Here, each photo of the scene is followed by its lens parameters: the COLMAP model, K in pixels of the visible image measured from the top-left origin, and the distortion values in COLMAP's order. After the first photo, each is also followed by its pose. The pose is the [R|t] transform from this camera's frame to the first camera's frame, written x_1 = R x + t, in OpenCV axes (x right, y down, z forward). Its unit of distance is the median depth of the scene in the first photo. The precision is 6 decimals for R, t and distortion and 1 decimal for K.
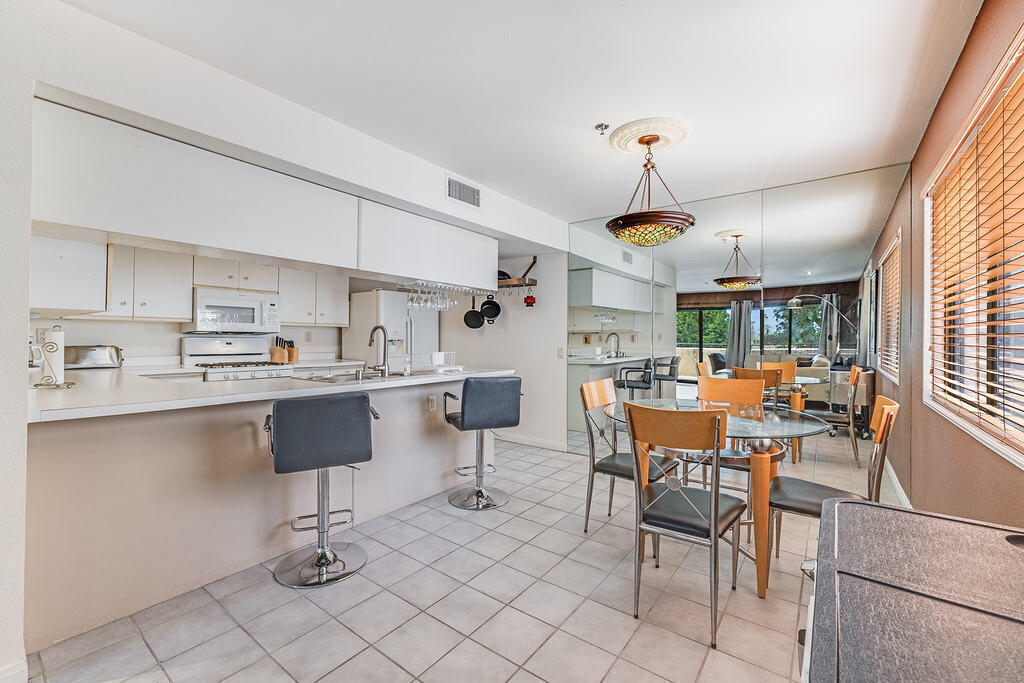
lens RADIAL K [[428.8, 0, 505.5], [0, 428.8, 340.1], [0, 0, 1]] dist [-0.000094, 0.000980]
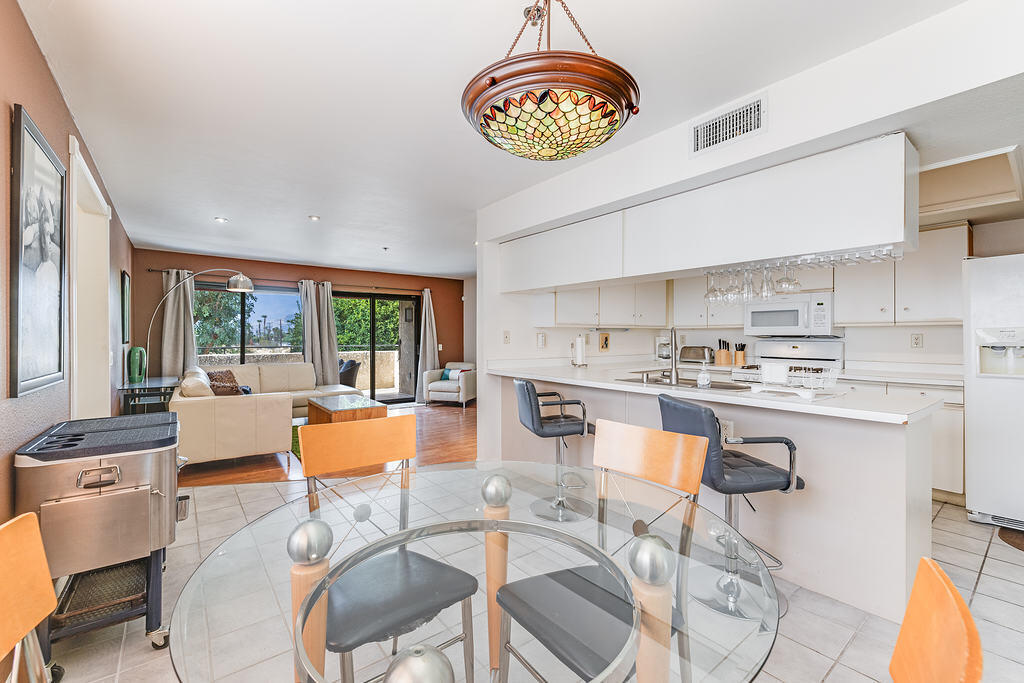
lens RADIAL K [[428.8, 0, 511.9], [0, 428.8, 338.6], [0, 0, 1]] dist [-0.000094, 0.000980]
pose [[-0.240509, -0.008651, -0.970608, 0.721172], [-0.008144, 0.999943, -0.006894, -0.000166], [0.970613, 0.006247, -0.240566, 0.932940]]
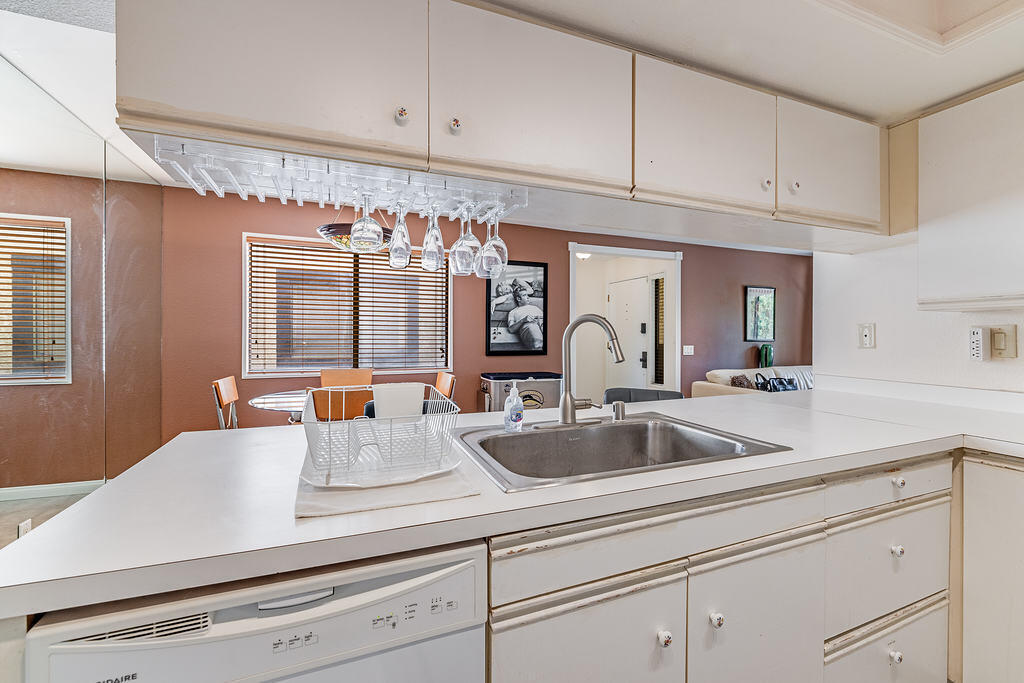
lens RADIAL K [[428.8, 0, 510.6], [0, 428.8, 337.8], [0, 0, 1]] dist [-0.000094, 0.000980]
pose [[-0.859841, -0.015041, 0.510341, -0.504503], [-0.008988, 0.999857, 0.014326, -0.015742], [-0.510484, 0.007731, -0.859853, 1.524617]]
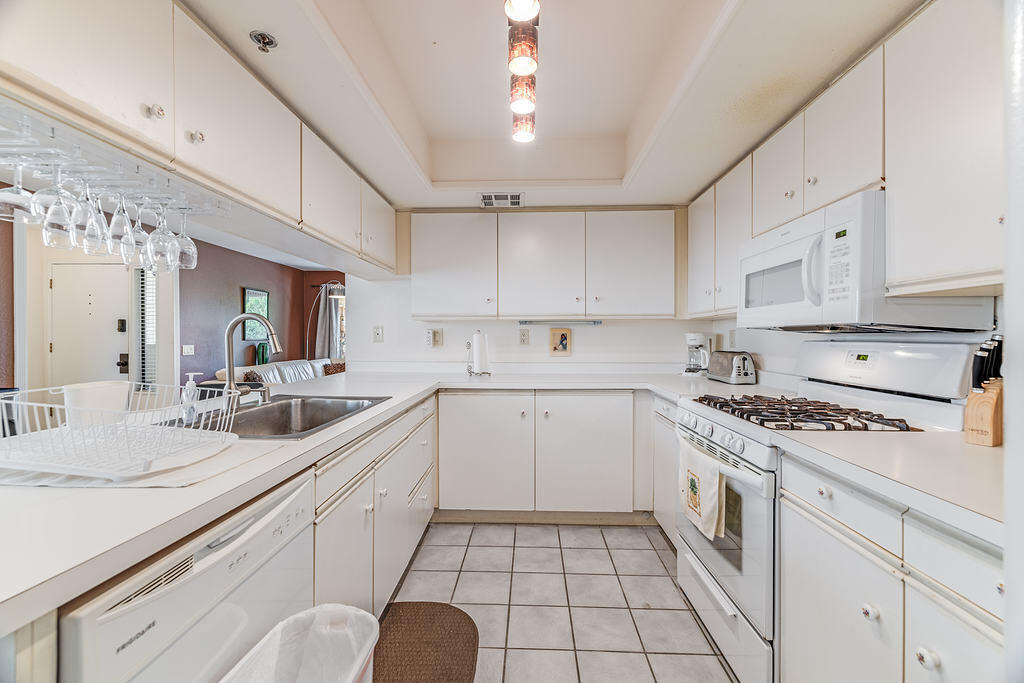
lens RADIAL K [[428.8, 0, 515.2], [0, 428.8, 340.0], [0, 0, 1]] dist [-0.000094, 0.000980]
pose [[-0.811696, -0.008182, -0.584022, -0.276334], [-0.012992, 0.999907, 0.004047, -0.007700], [0.583935, 0.010873, -0.811728, 1.738445]]
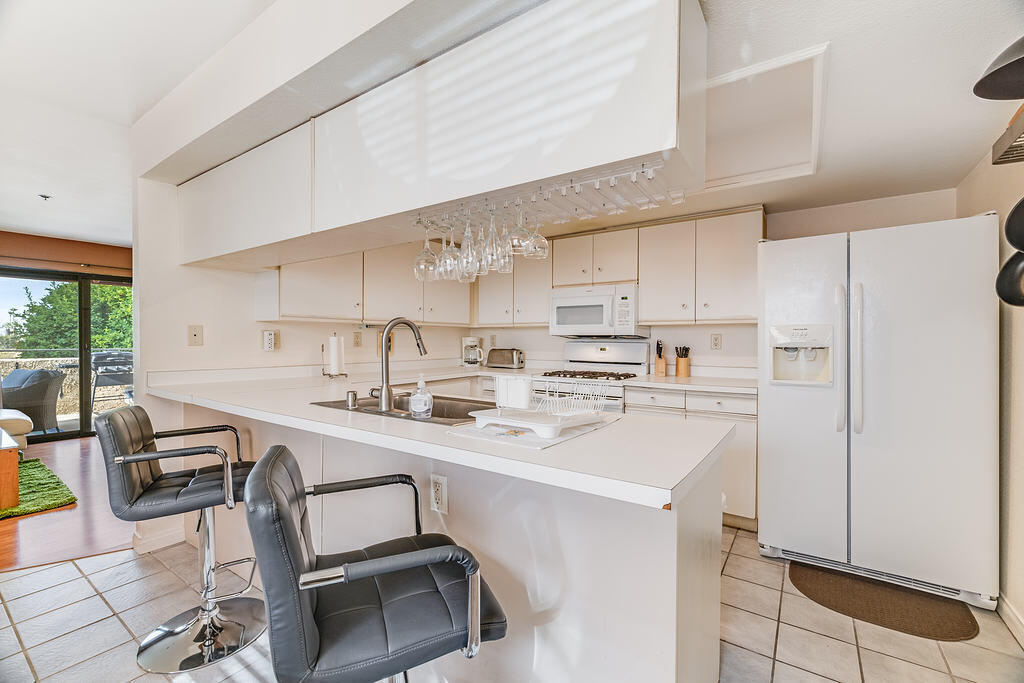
lens RADIAL K [[428.8, 0, 516.1], [0, 428.8, 346.5], [0, 0, 1]] dist [-0.000094, 0.000980]
pose [[0.059580, 0.003047, -0.998219, 0.294457], [-0.008142, 0.999964, 0.002566, 0.002059], [0.998190, 0.007975, 0.059602, 1.199396]]
